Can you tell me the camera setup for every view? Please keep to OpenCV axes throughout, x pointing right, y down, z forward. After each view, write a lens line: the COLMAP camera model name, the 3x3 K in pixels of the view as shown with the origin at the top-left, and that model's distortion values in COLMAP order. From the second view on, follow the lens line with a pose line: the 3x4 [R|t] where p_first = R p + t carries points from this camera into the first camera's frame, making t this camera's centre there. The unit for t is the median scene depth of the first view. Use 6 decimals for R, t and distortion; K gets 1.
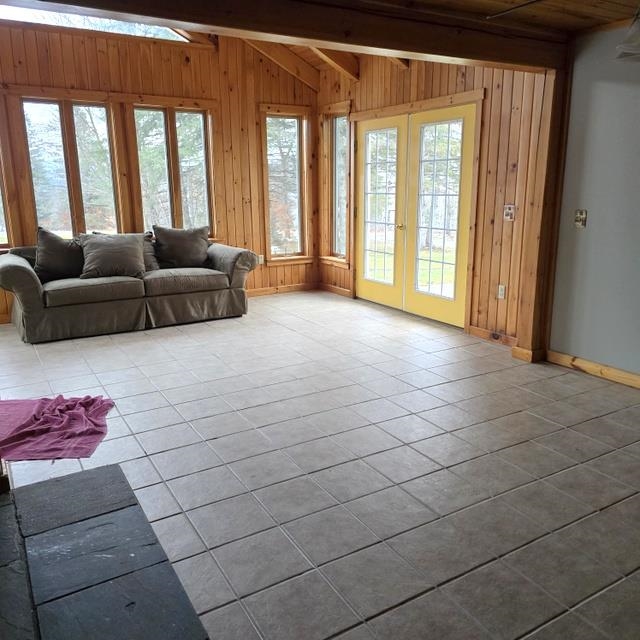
lens RADIAL K [[564.5, 0, 330.1], [0, 564.5, 327.1], [0, 0, 1]] dist [0.057457, -0.055853]
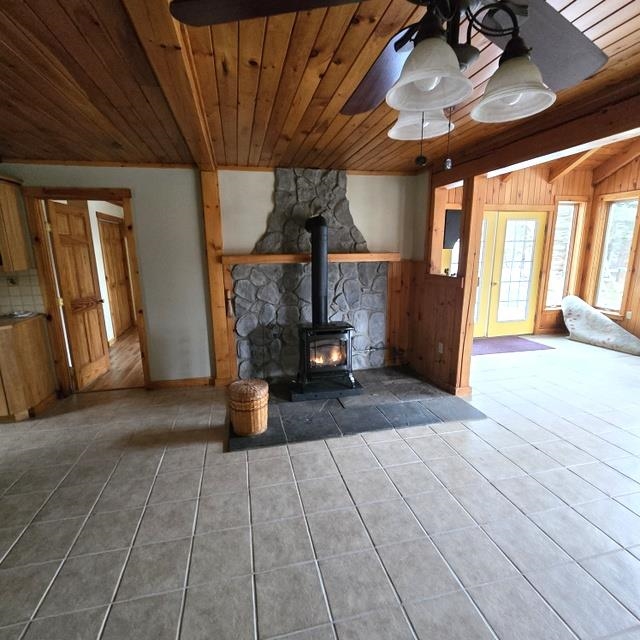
lens RADIAL K [[348.0, 0, 316.5], [0, 348.0, 320.1], [0, 0, 1]] dist [0.003331, -0.002240]
pose [[-0.307229, 0.203780, -0.929561, 0.395110], [-0.228516, 0.932425, 0.279935, -0.120034], [0.923791, 0.298424, -0.239901, 0.359058]]
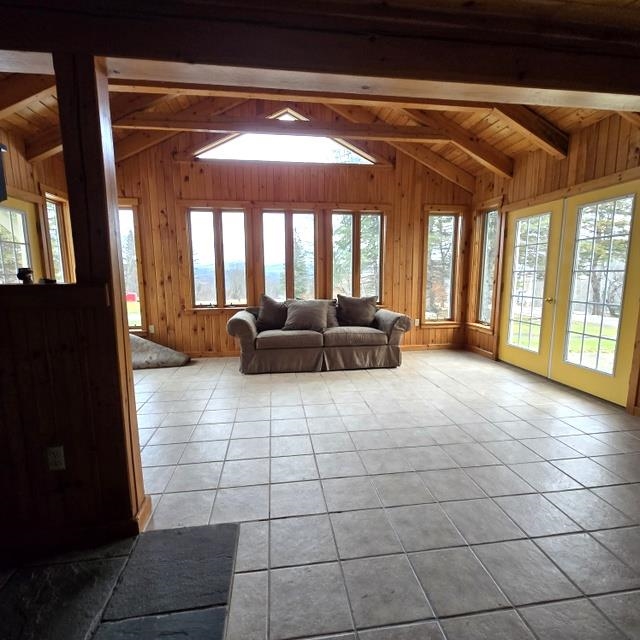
lens RADIAL K [[348.0, 0, 324.1], [0, 348.0, 323.3], [0, 0, 1]] dist [0.003331, -0.002240]
pose [[0.919379, 0.056410, -0.389308, -0.010469], [-0.097504, 0.991460, -0.086603, -0.036689], [0.381098, 0.117580, 0.917028, 0.242339]]
